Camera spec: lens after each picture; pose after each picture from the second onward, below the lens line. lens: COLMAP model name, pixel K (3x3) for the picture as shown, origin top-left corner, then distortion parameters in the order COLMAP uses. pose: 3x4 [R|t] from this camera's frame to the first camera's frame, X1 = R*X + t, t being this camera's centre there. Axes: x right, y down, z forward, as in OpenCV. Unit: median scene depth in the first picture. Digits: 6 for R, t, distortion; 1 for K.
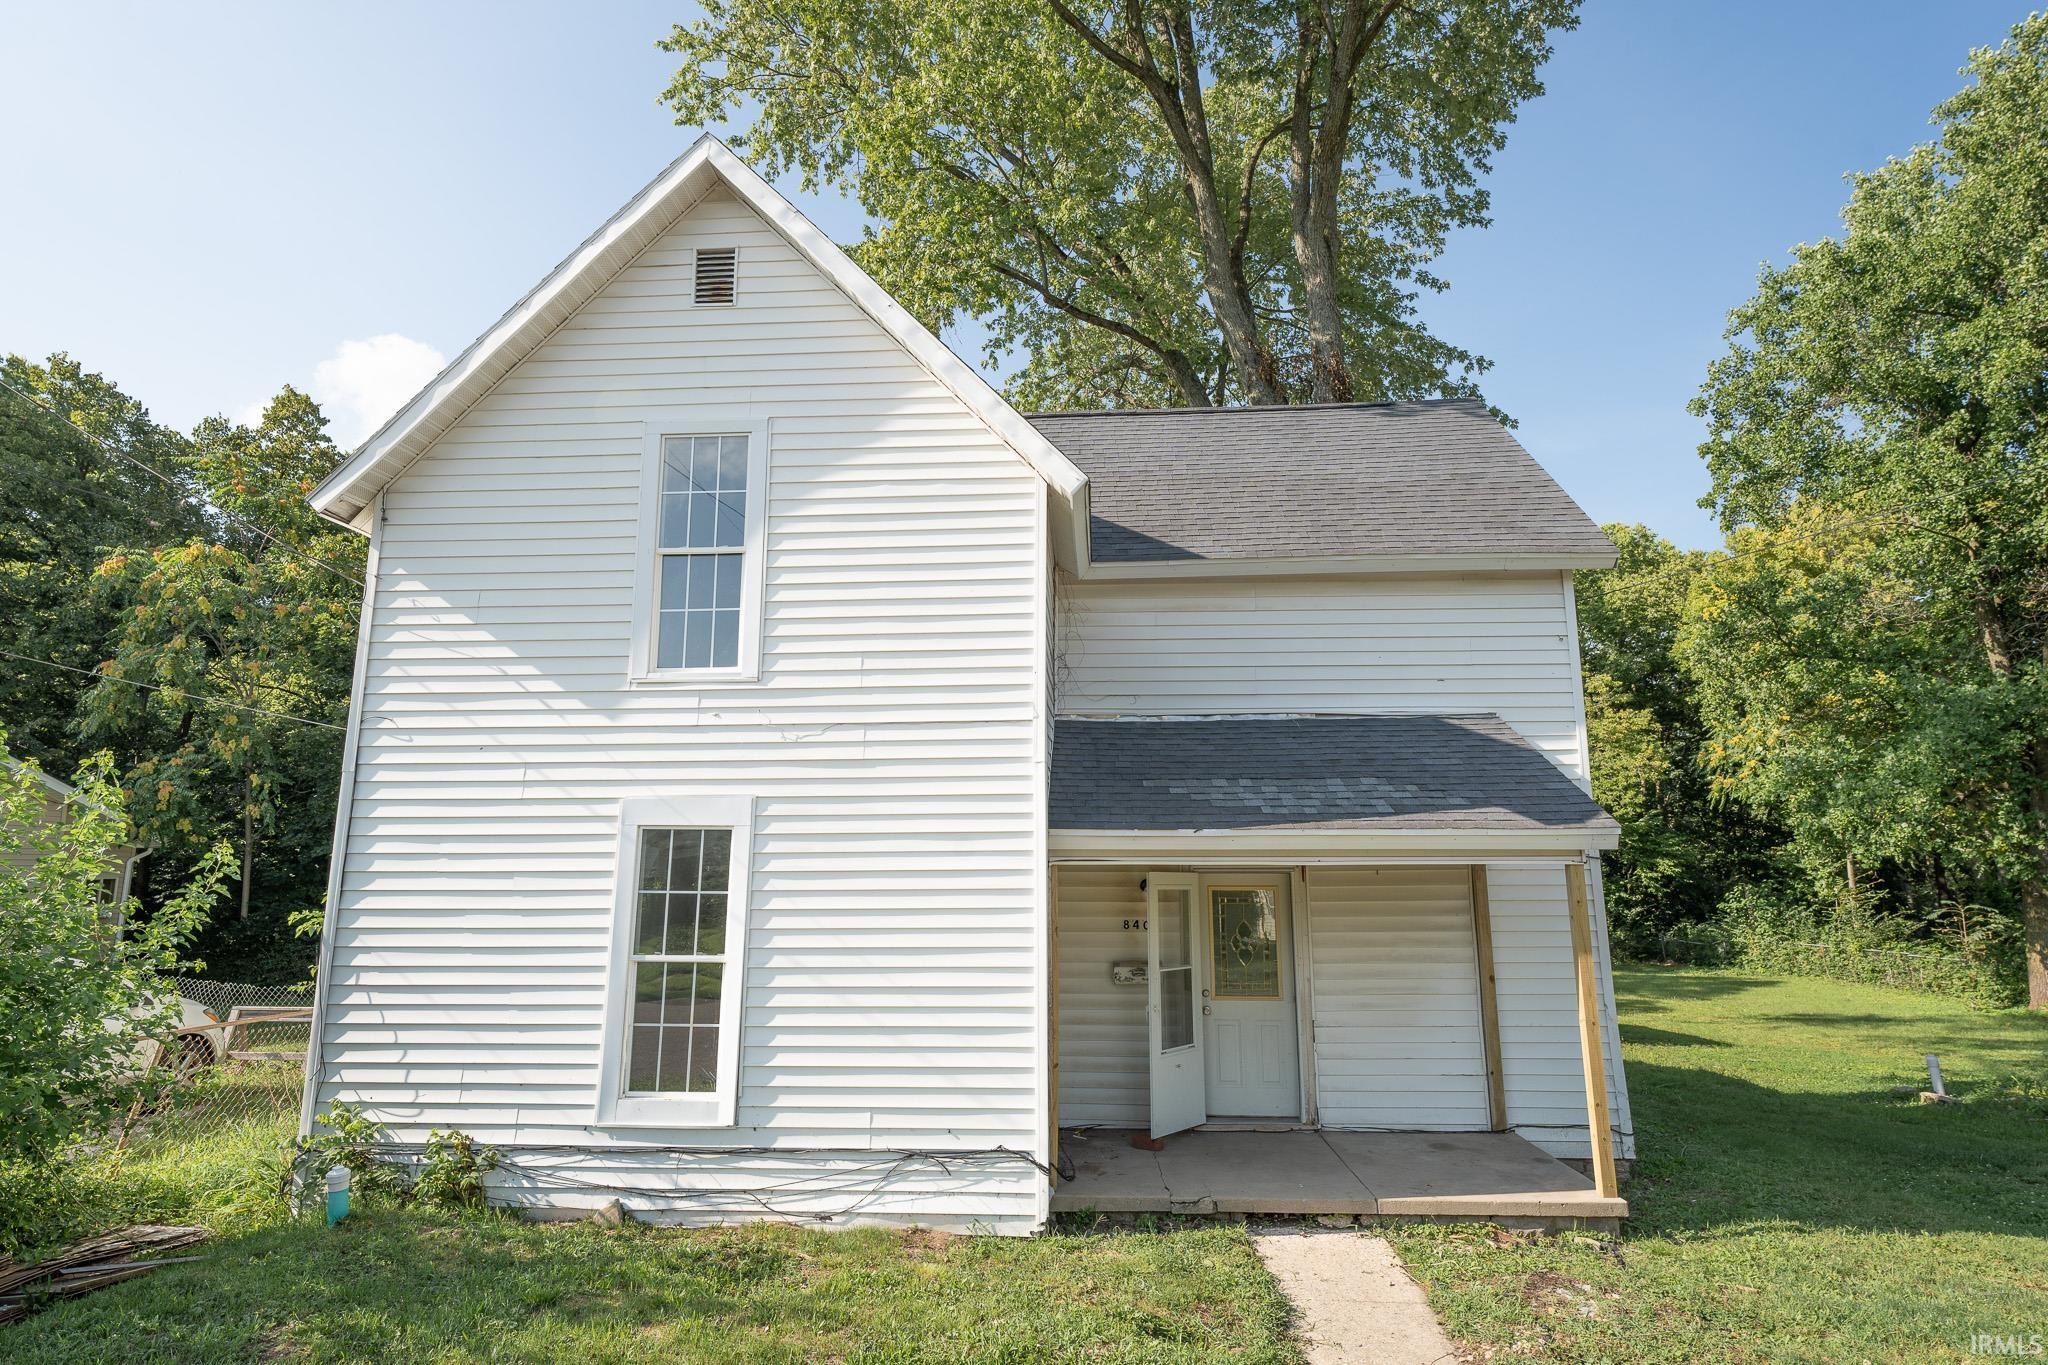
lens RADIAL K [[1061.0, 0, 1024.6], [0, 1061.0, 686.1], [0, 0, 1]] dist [-0.003339, -0.000639]
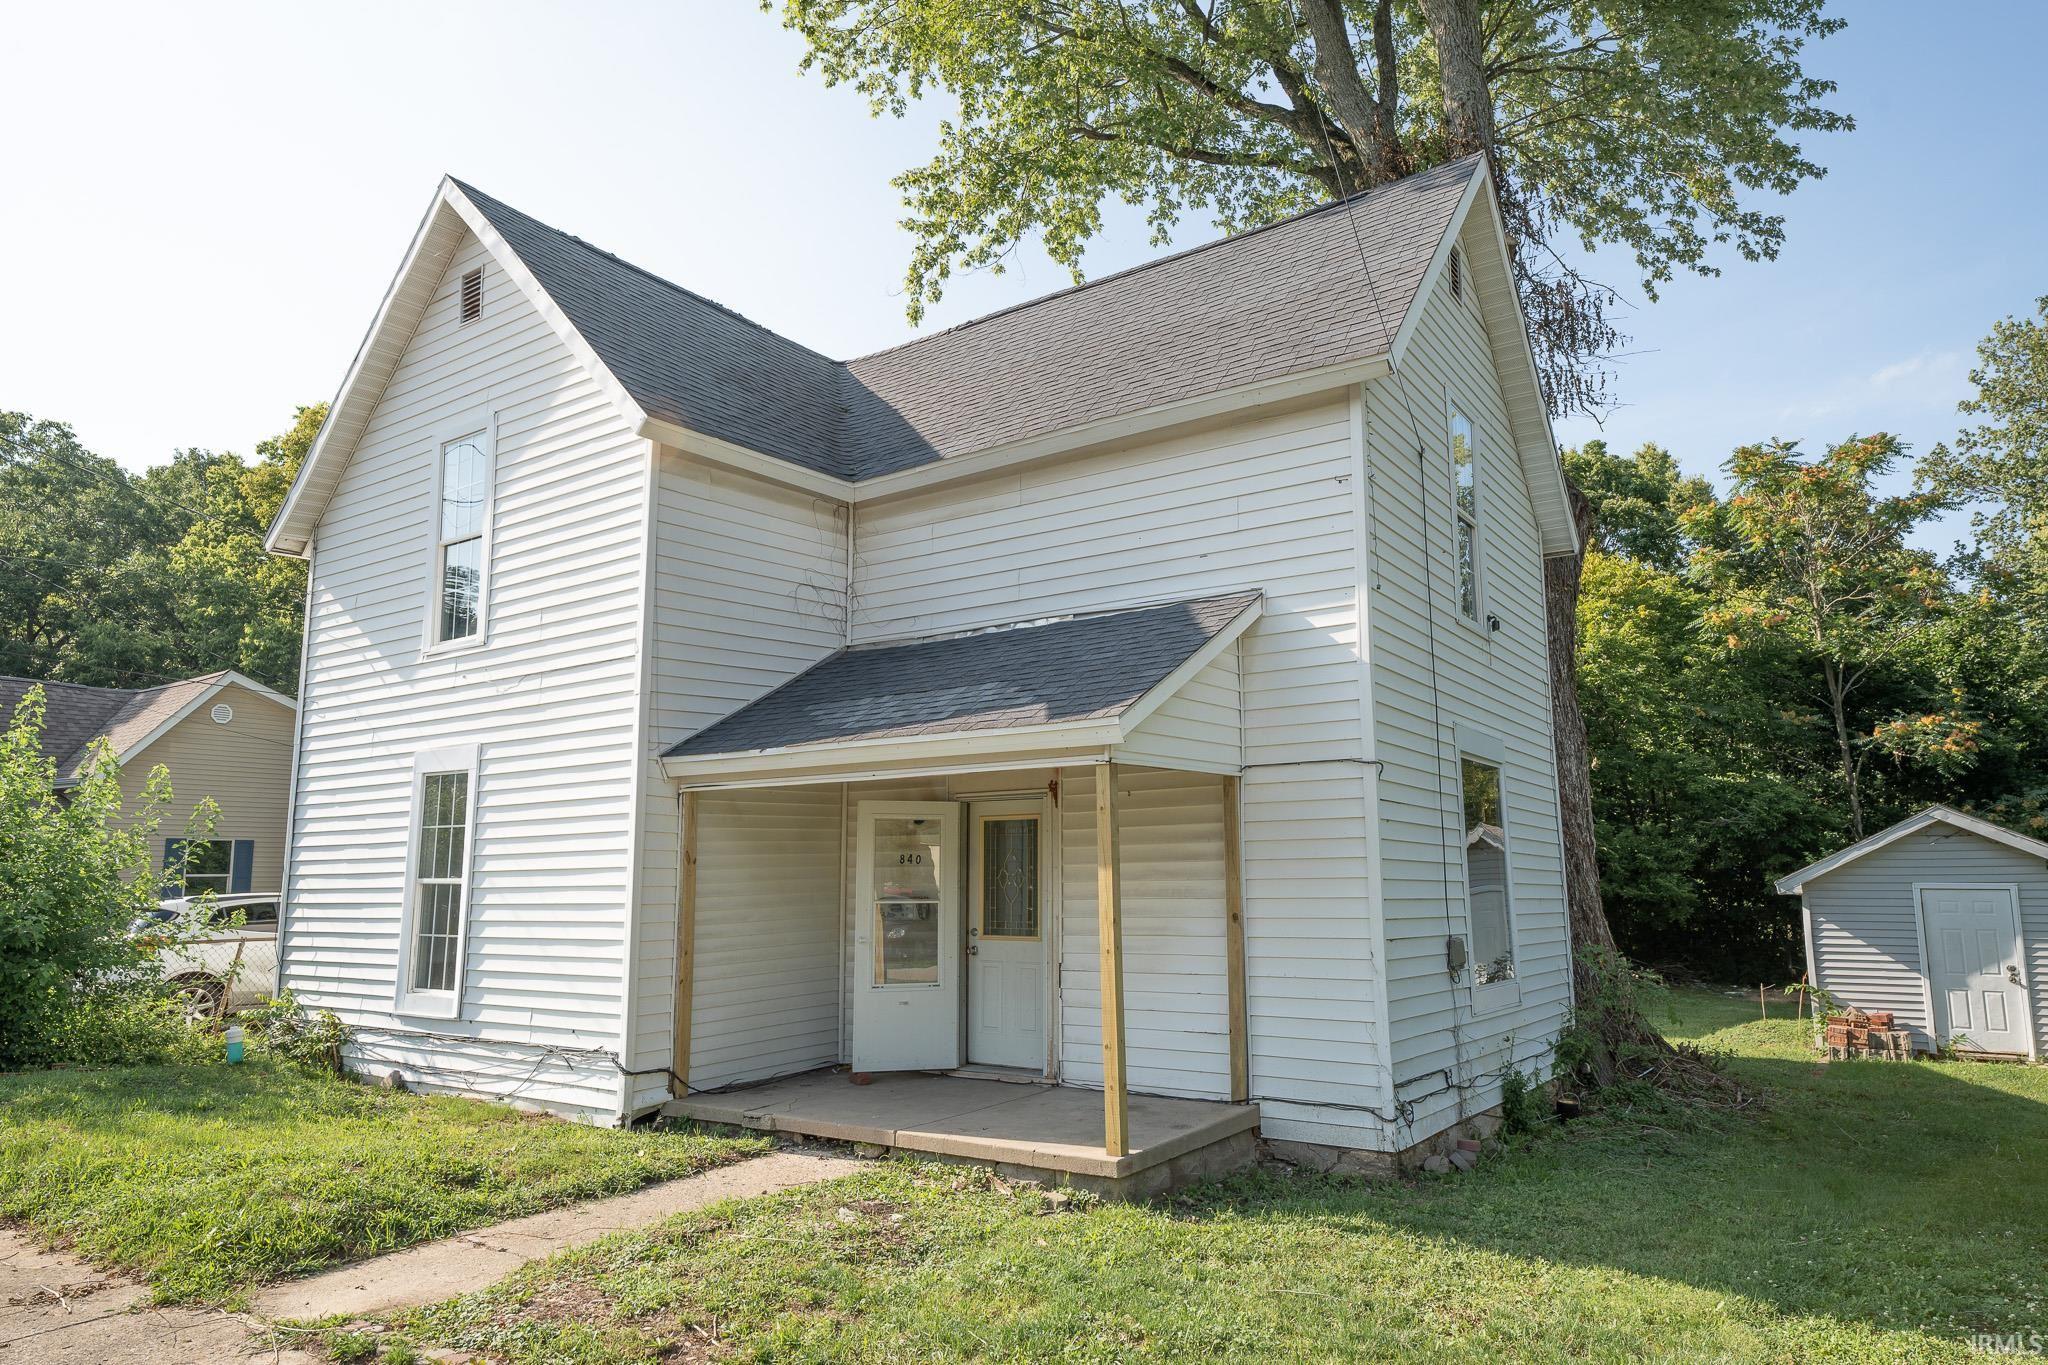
lens RADIAL K [[1273.4, 0, 1022.3], [0, 1273.4, 687.2], [0, 0, 1]] dist [0.010071, -0.000549]
pose [[0.850450, -0.083856, -0.519329, 0.995847], [0.101646, 0.994804, 0.005824, 0.096074], [0.516142, -0.057741, 0.854555, 0.116033]]
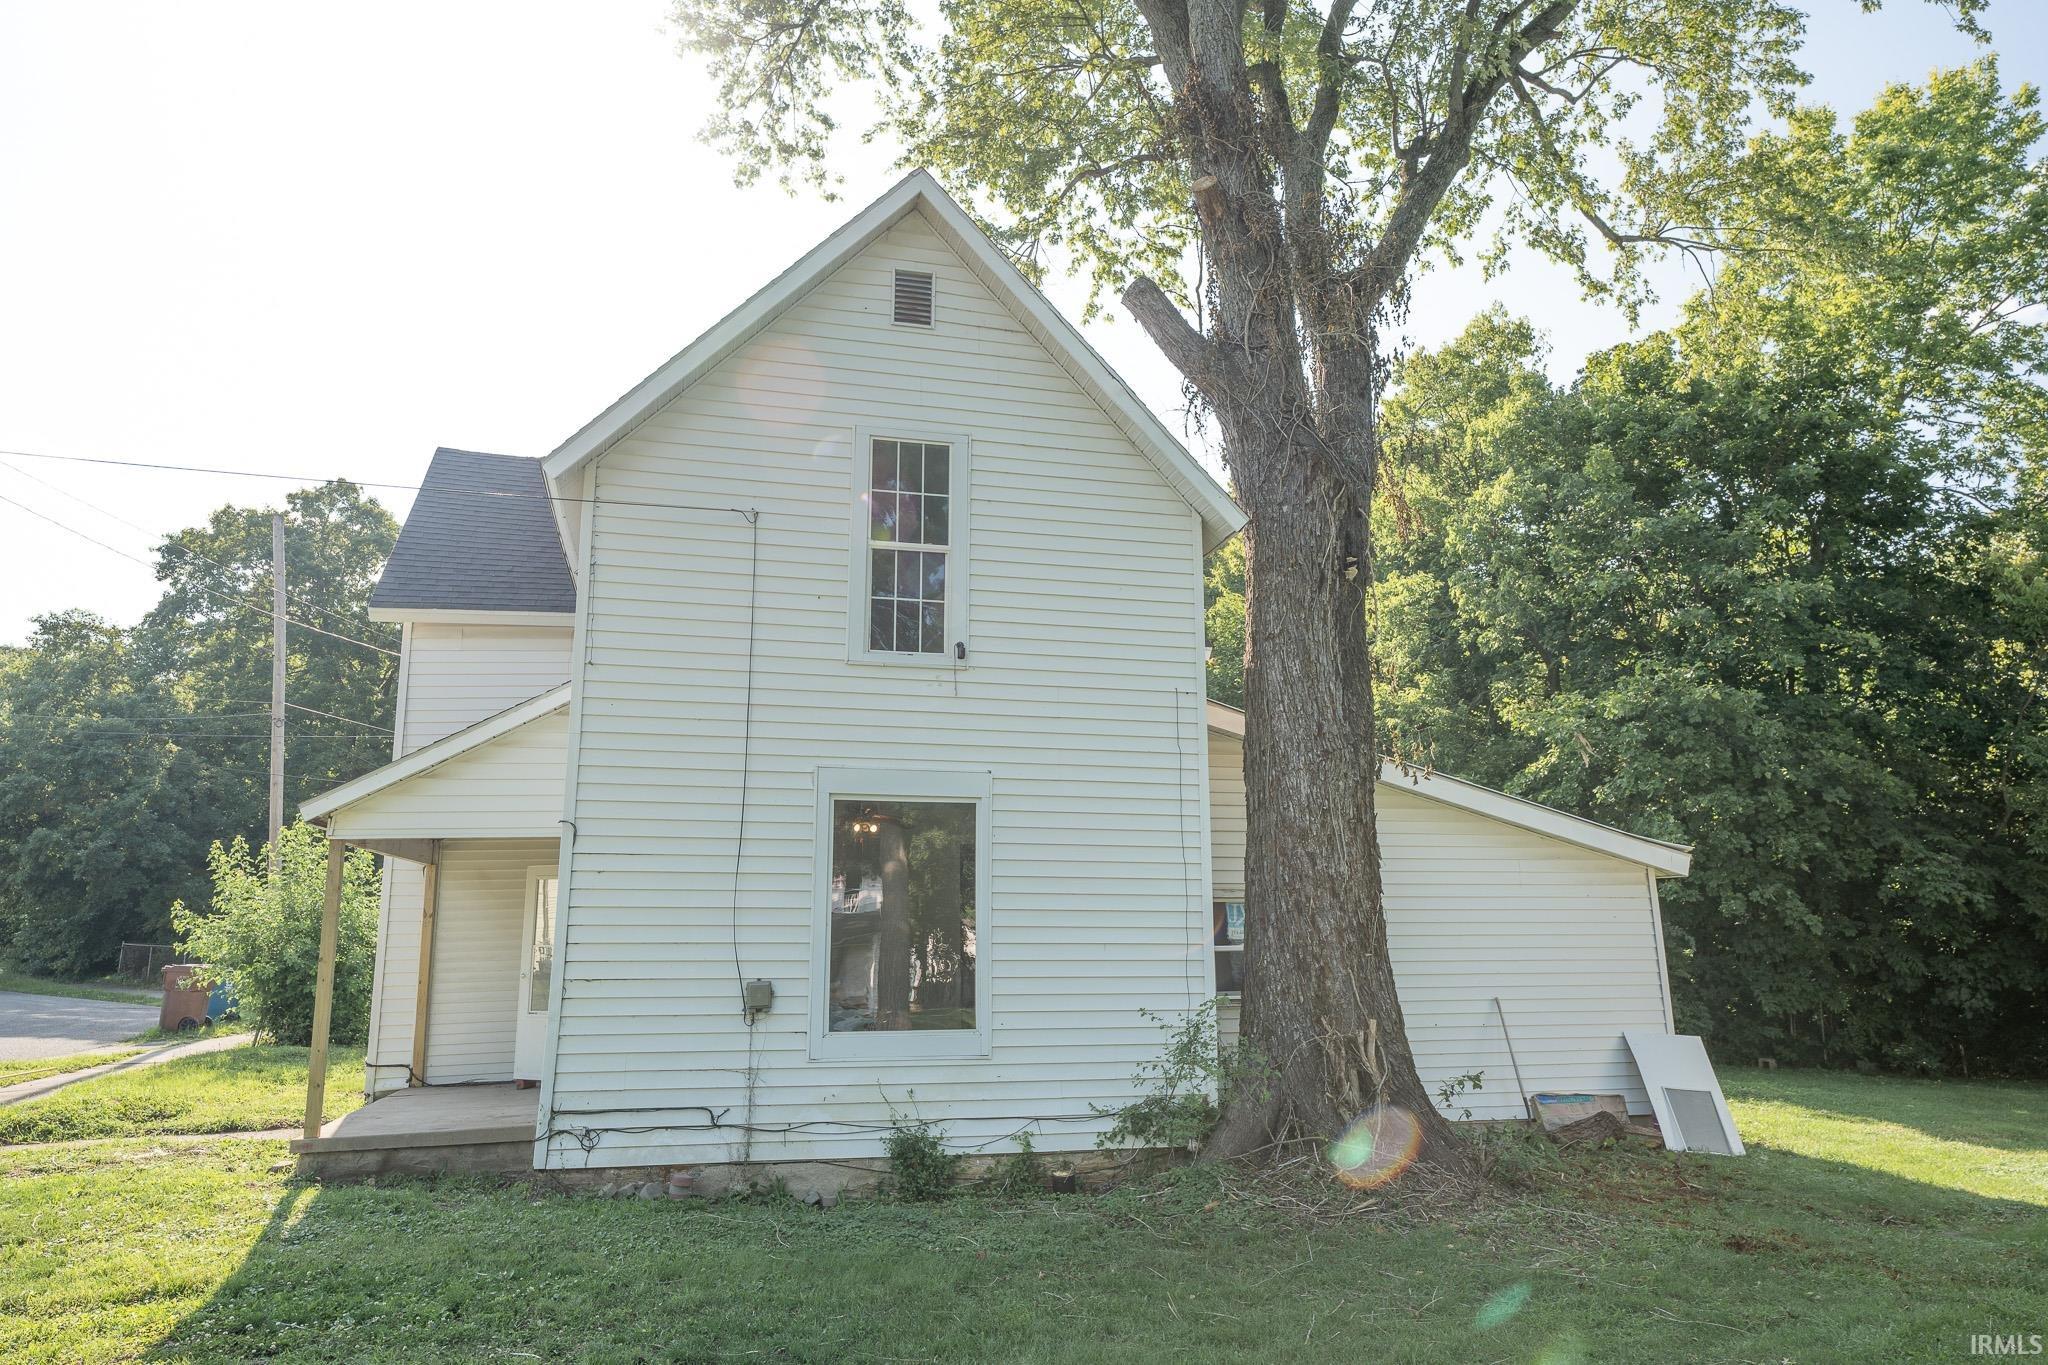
lens RADIAL K [[1289.2, 0, 1016.7], [0, 1289.2, 693.8], [0, 0, 1]] dist [0.022371, -0.000262]
pose [[0.292472, -0.182892, -0.938622, 2.060273], [0.185156, 0.973796, -0.132052, 0.336925], [0.938178, -0.135170, 0.318672, 1.290553]]
